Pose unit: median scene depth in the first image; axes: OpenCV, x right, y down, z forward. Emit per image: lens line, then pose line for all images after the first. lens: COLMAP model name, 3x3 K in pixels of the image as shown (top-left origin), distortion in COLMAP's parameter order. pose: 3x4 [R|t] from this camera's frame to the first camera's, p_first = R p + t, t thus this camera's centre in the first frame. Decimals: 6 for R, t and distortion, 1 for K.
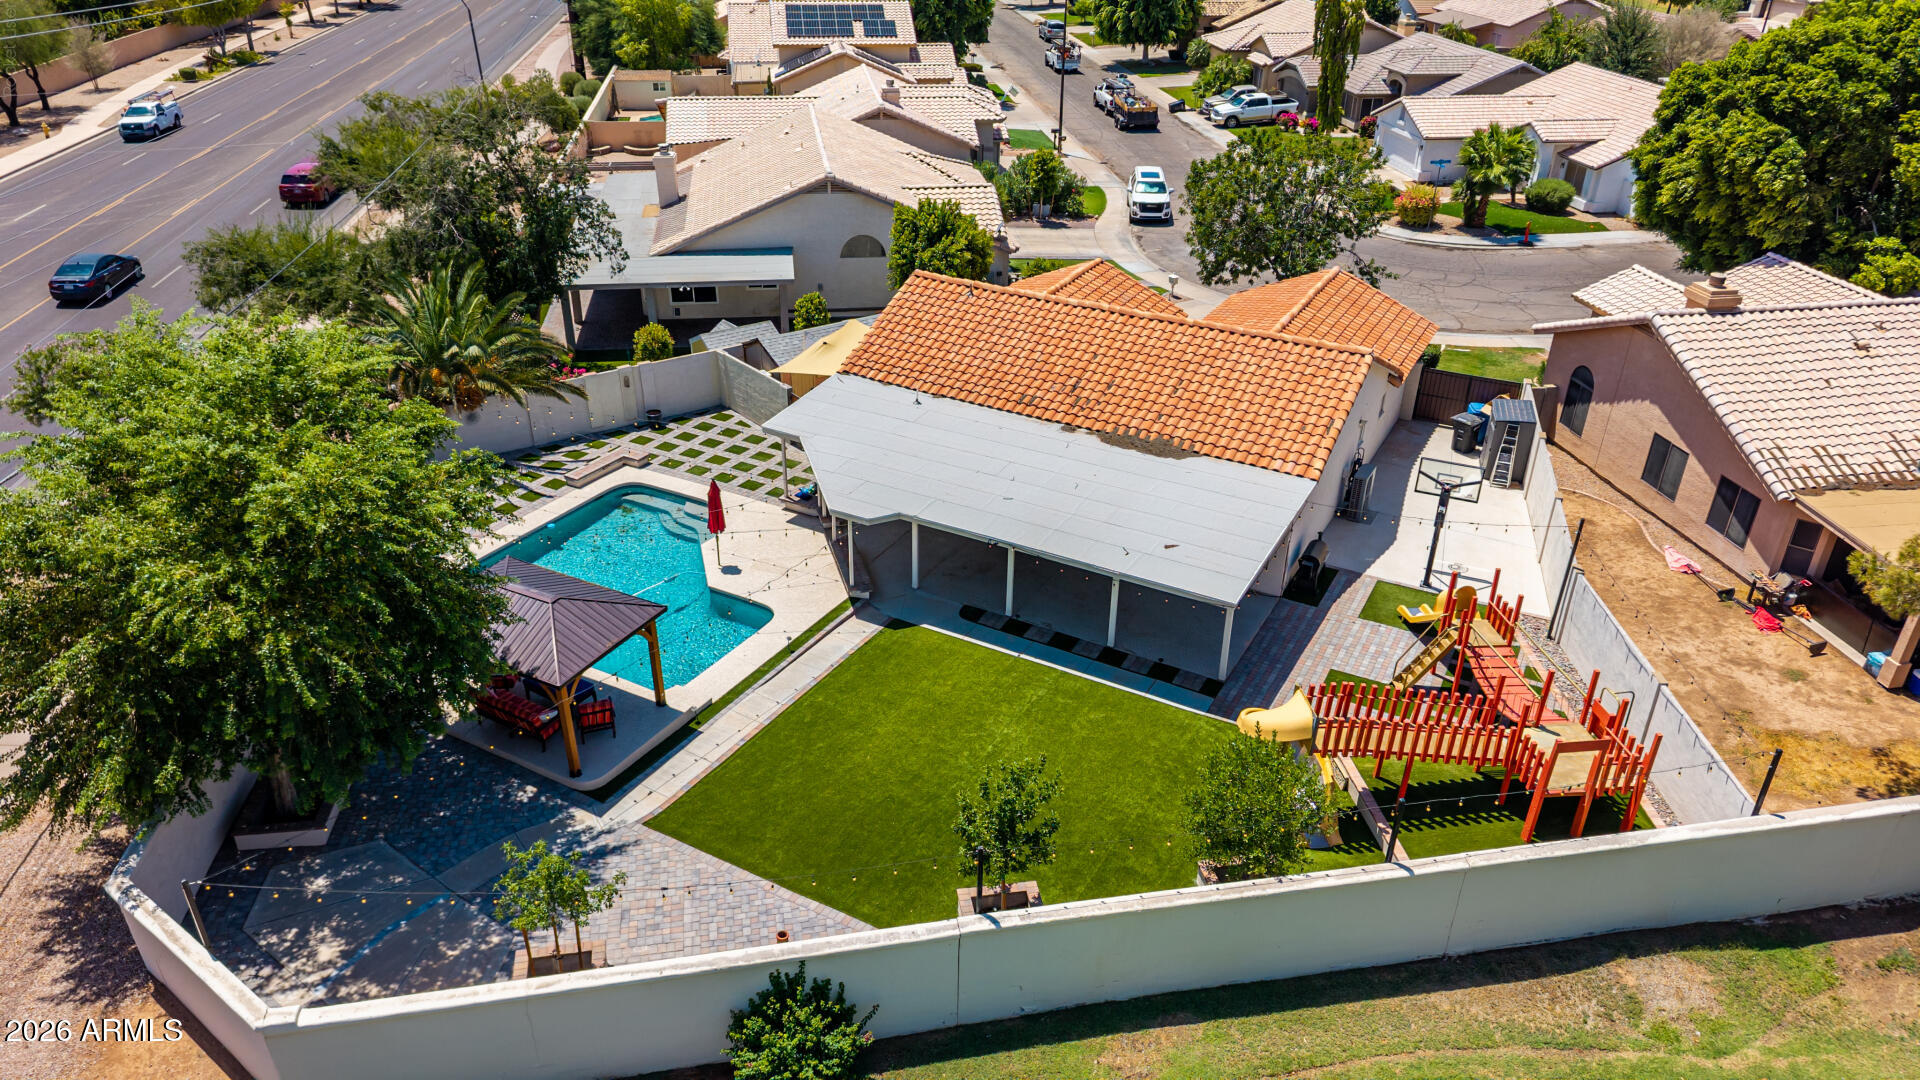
lens RADIAL K [[1281.4, 0, 961.4], [0, 1281.4, 543.3], [0, 0, 1]] dist [0.018450, -0.019879]
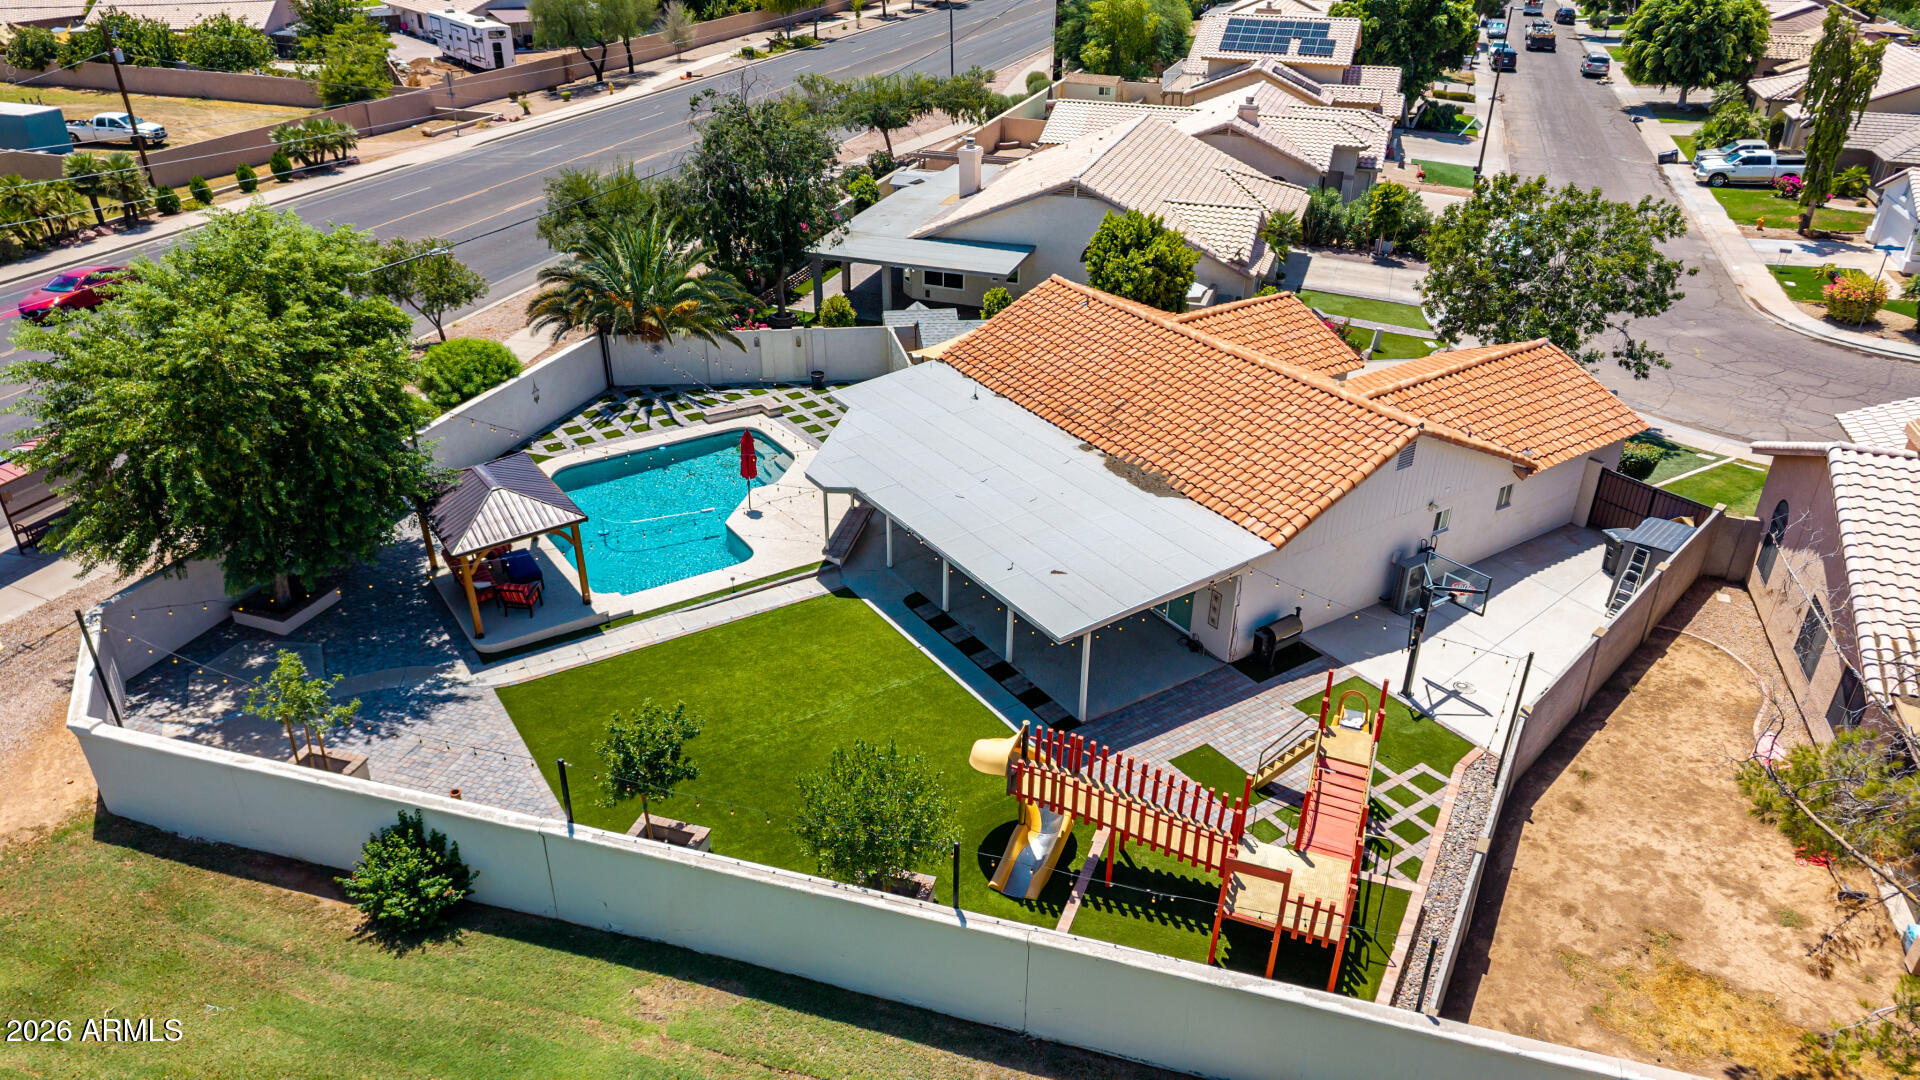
lens RADIAL K [[1281.4, 0, 961.3], [0, 1281.4, 547.7], [0, 0, 1]] dist [0.018450, -0.019879]
pose [[0.889489, 0.216203, -0.402573, 0.344935], [-0.219152, 0.974897, 0.039354, -0.027144], [0.400975, 0.053220, 0.914542, 0.059050]]
